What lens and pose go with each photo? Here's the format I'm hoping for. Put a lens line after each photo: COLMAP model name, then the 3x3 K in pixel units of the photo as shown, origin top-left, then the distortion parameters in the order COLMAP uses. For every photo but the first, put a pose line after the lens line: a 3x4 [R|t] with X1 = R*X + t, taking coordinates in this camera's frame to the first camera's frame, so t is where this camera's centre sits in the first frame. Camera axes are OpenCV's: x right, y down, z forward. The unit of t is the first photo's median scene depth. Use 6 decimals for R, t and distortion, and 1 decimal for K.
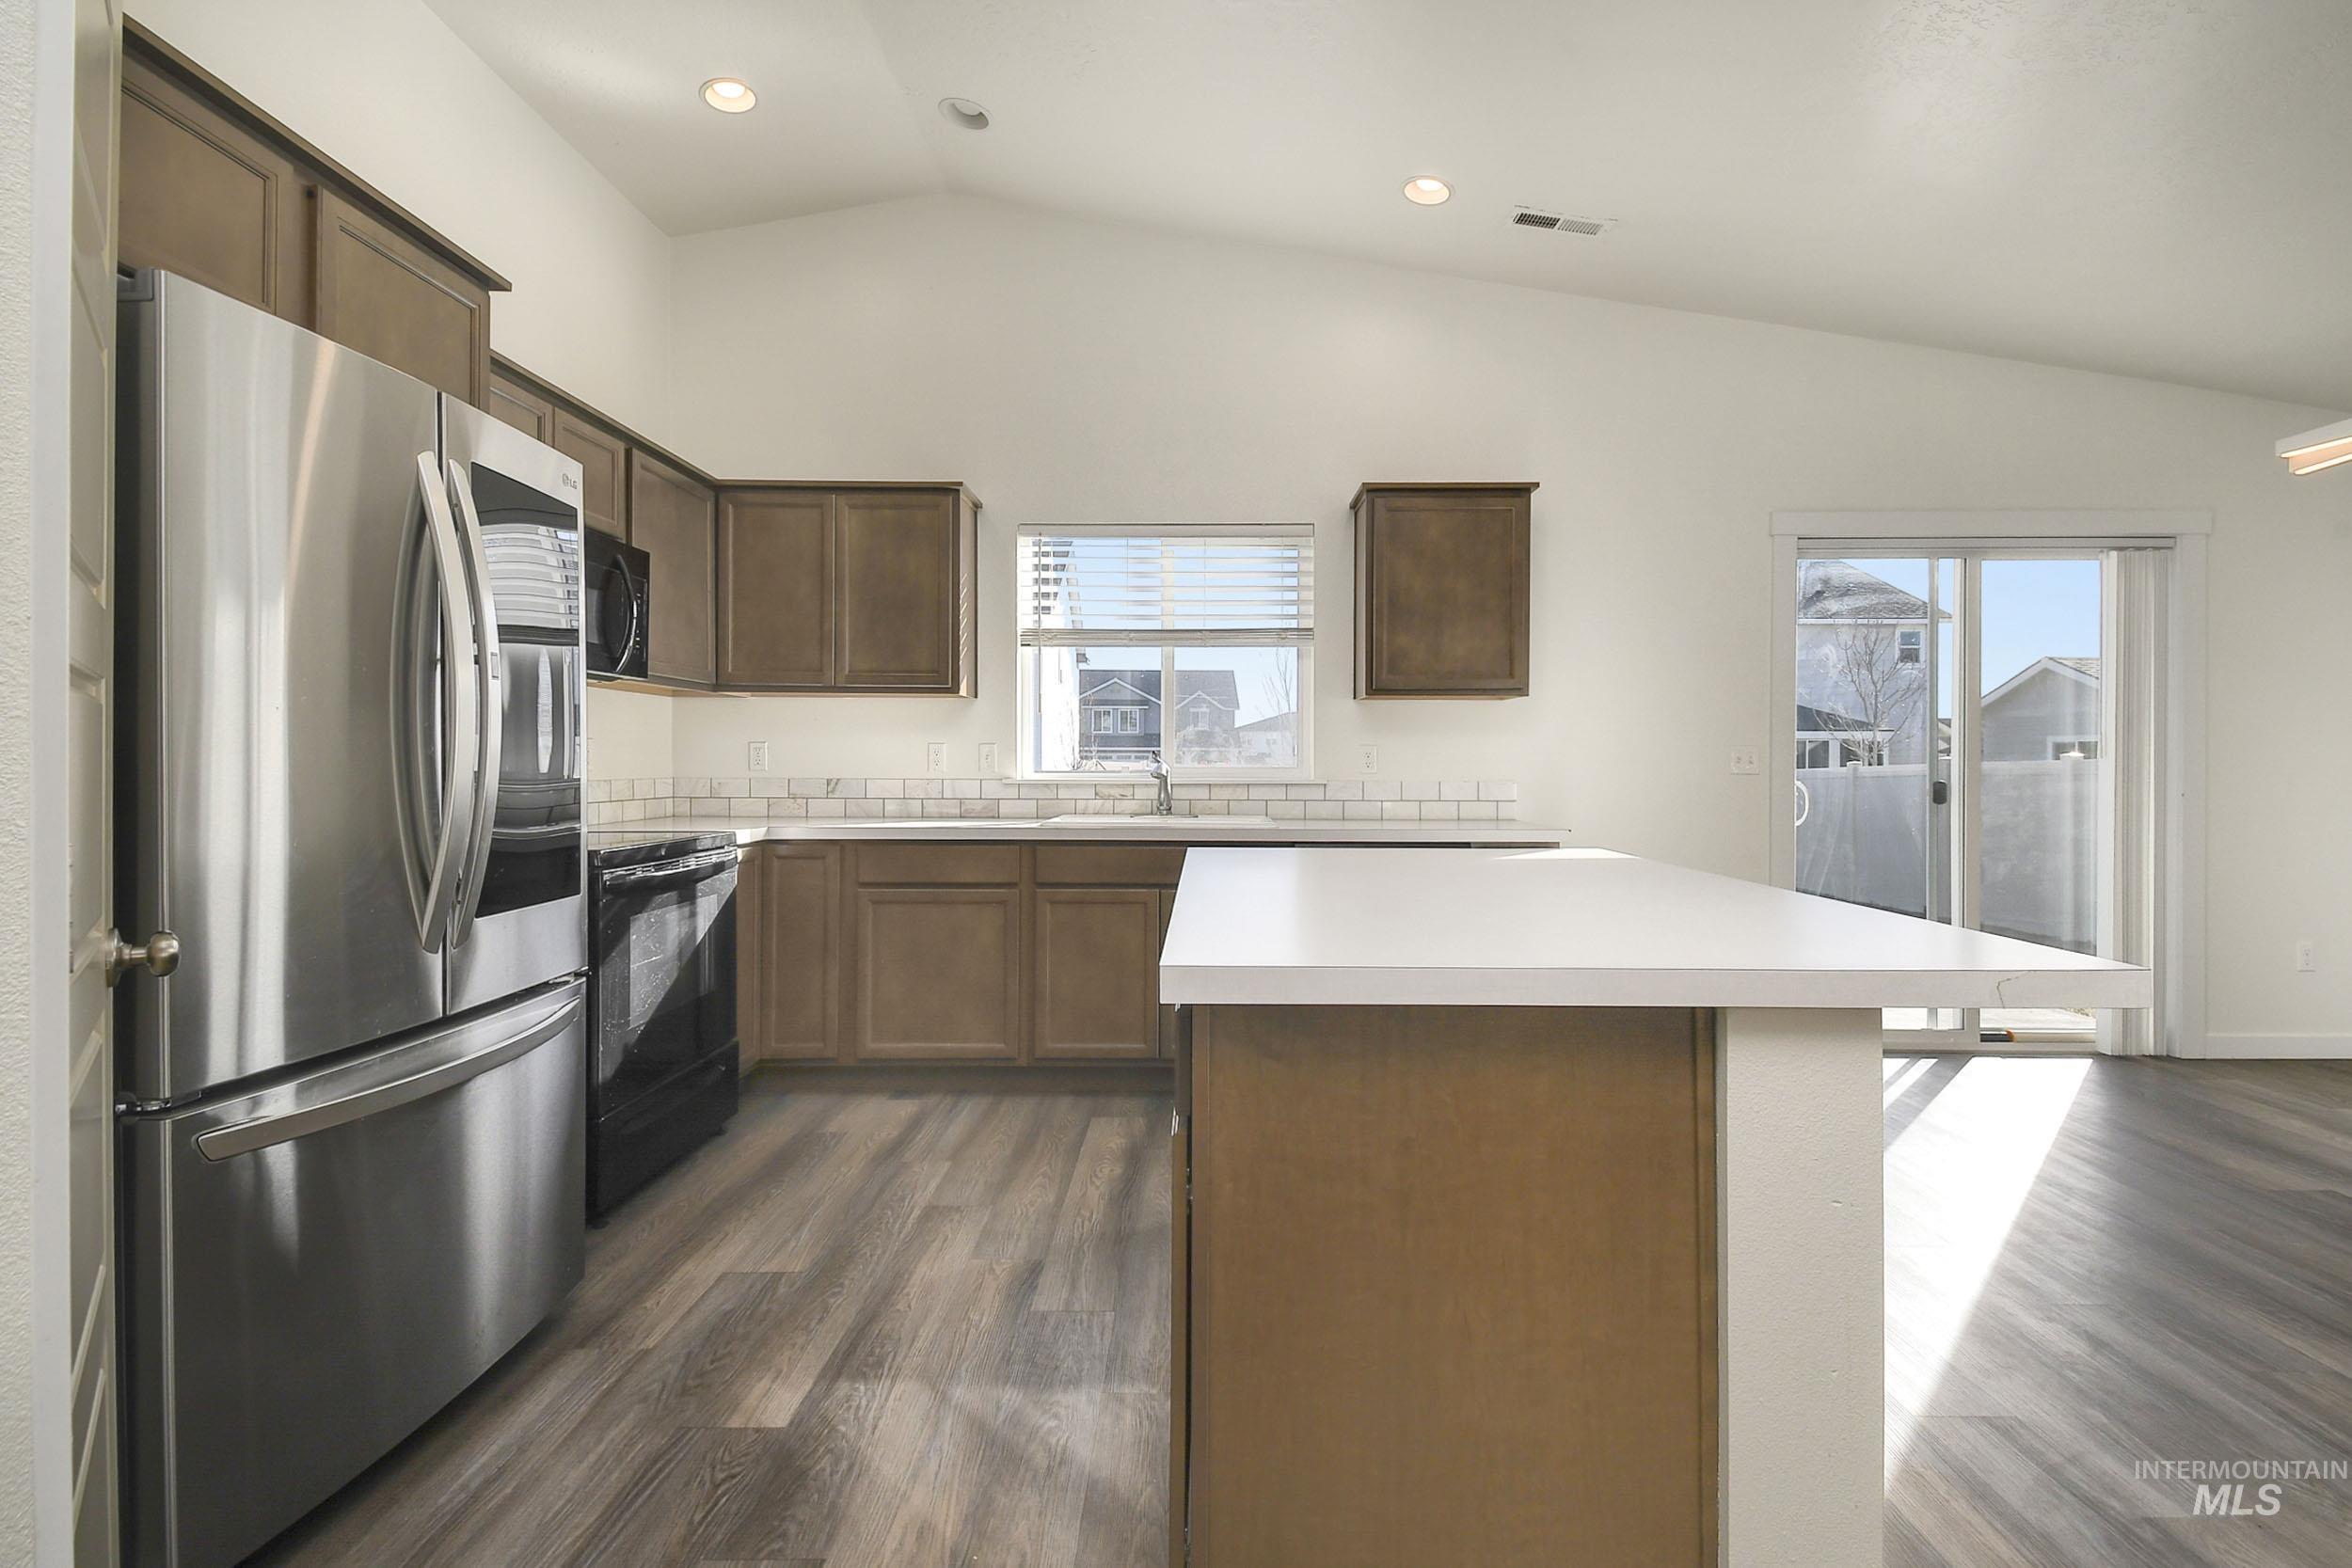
lens RADIAL K [[1075.8, 0, 1205.3], [0, 1075.8, 777.5], [0, 0, 1]] dist [0.009634, -0.002233]
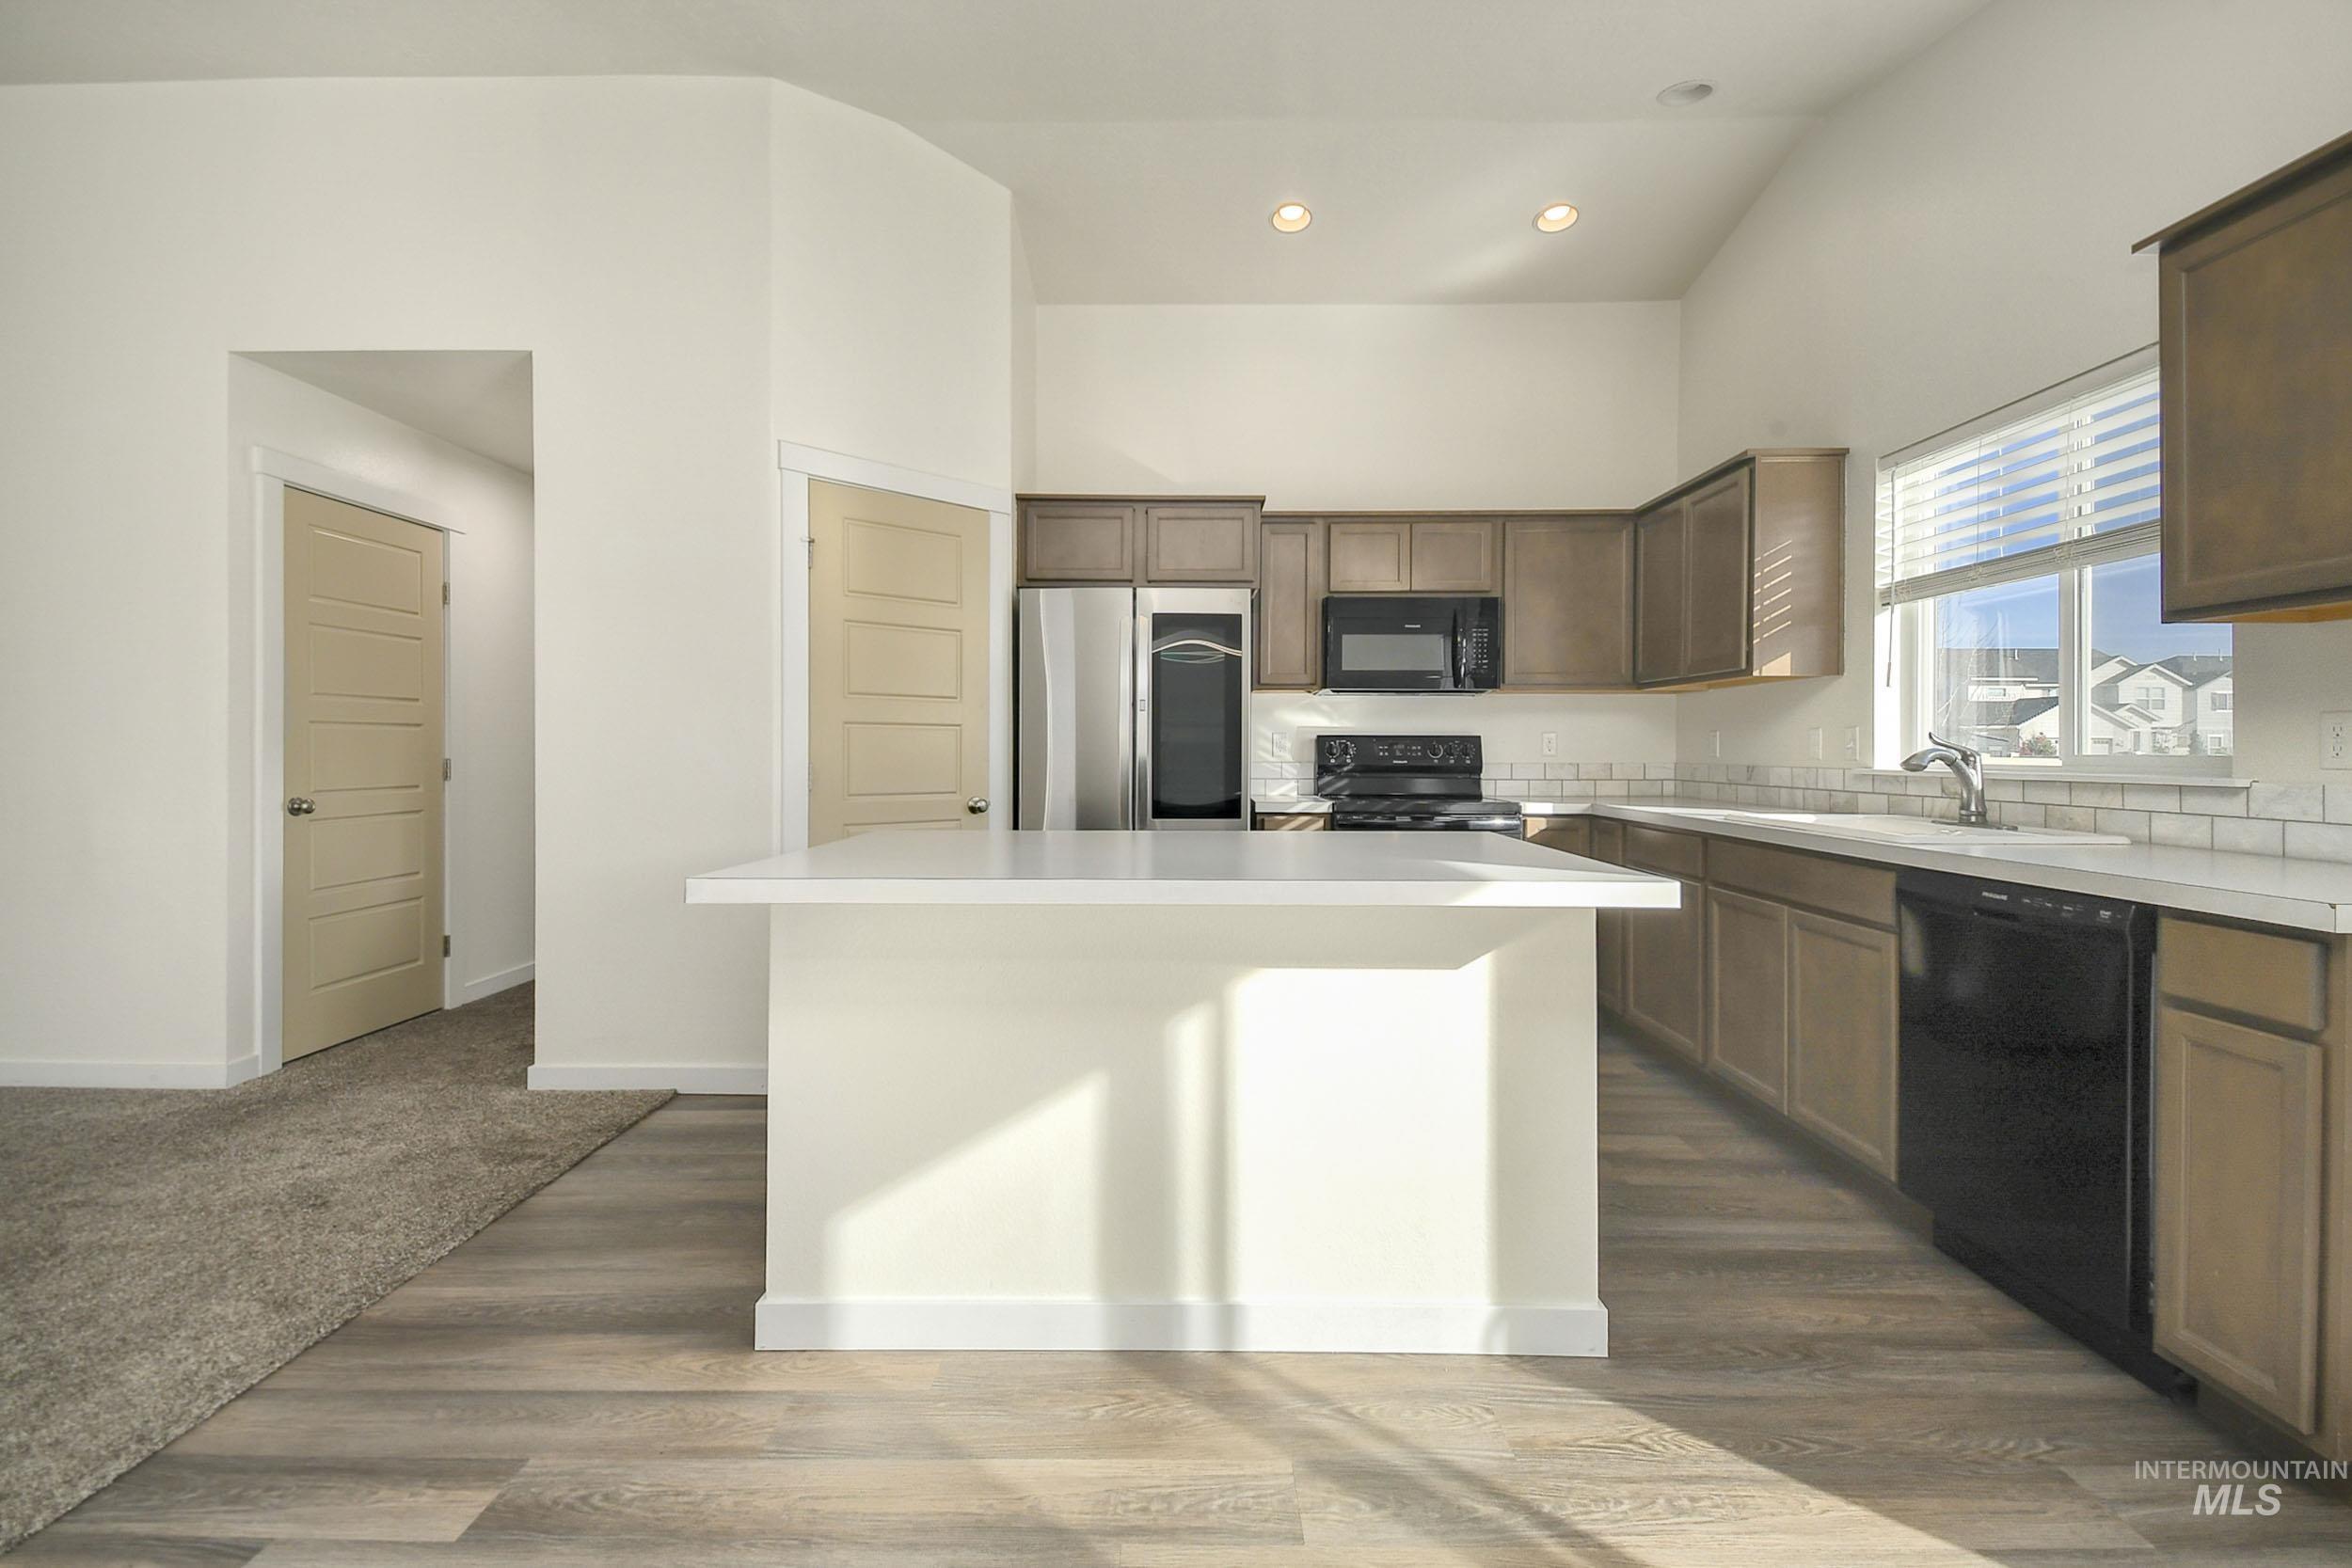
lens RADIAL K [[1037.6, 0, 1171.3], [0, 1037.6, 757.8], [0, 0, 1]] dist [0.024619, -0.005608]
pose [[-0.008369, 0.004971, -0.999953, 0.656134], [-0.014987, 0.999875, 0.005096, -0.003425], [0.999853, 0.015029, -0.008293, 0.479981]]
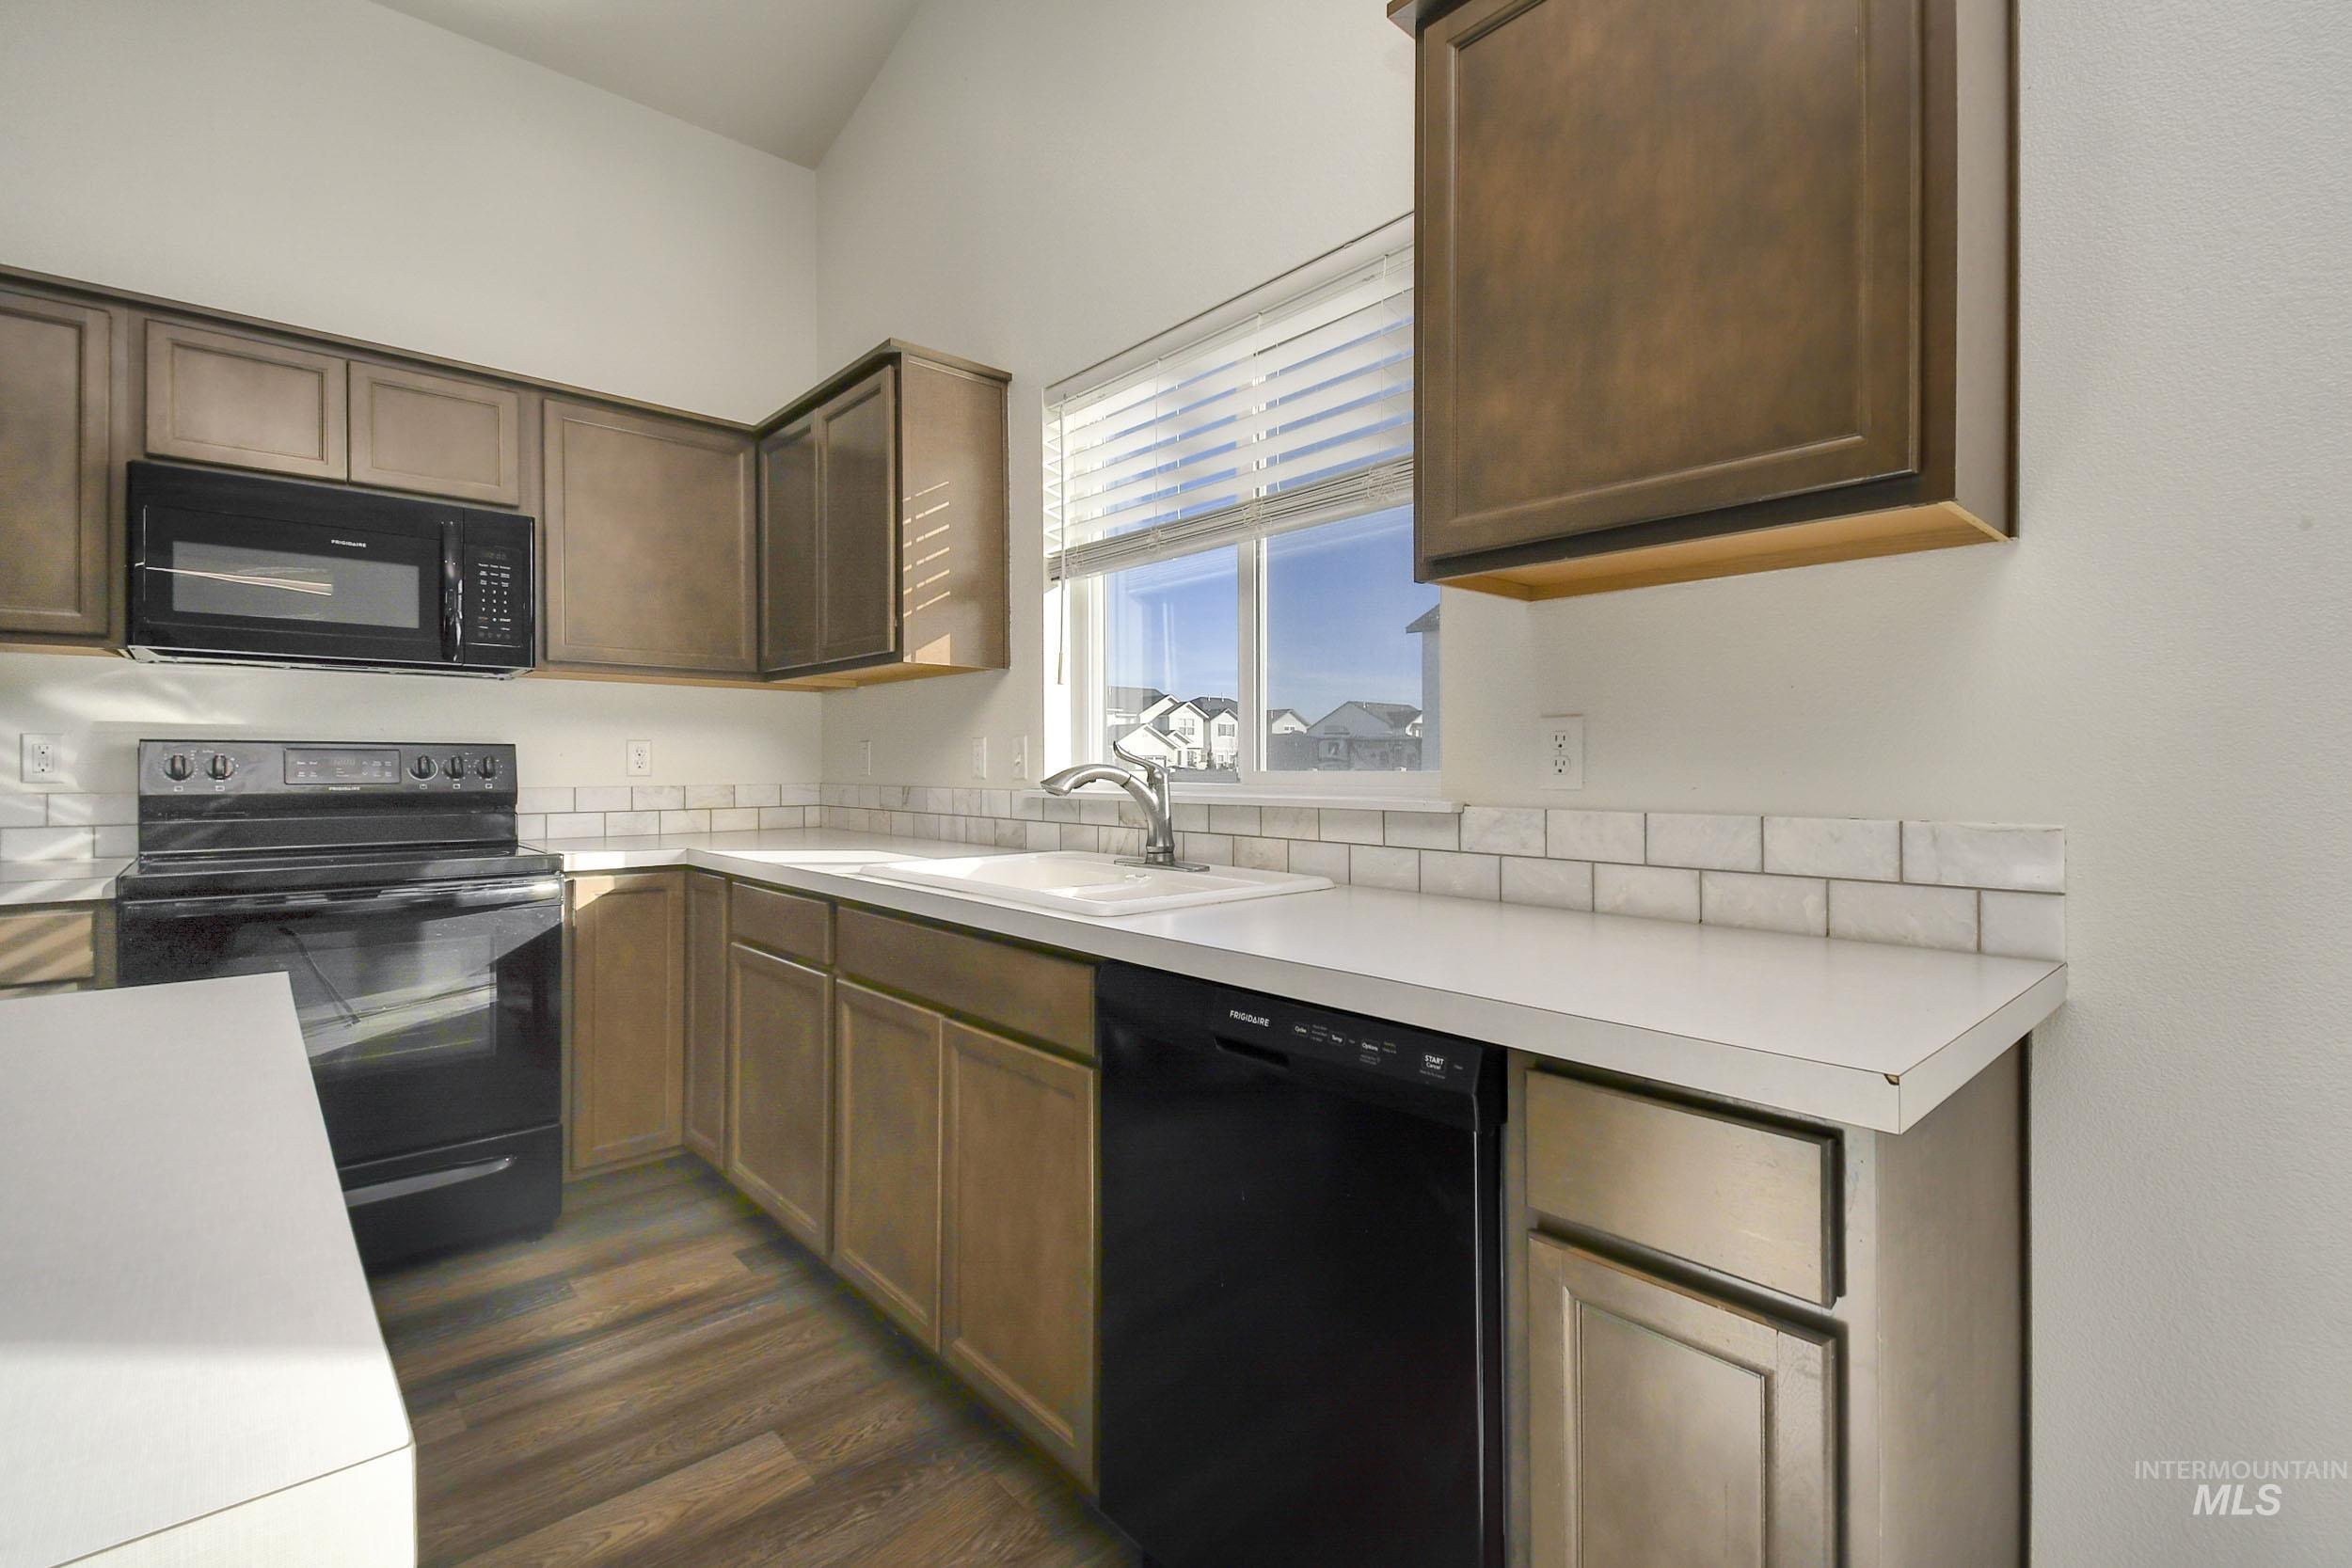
lens RADIAL K [[1037.6, 0, 1174.7], [0, 1037.6, 769.4], [0, 0, 1]] dist [0.024619, -0.005608]
pose [[0.667958, -0.001238, -0.744198, 0.346135], [-0.006399, 0.999952, -0.007406, -0.007115], [0.744172, 0.009709, 0.667918, 0.665698]]
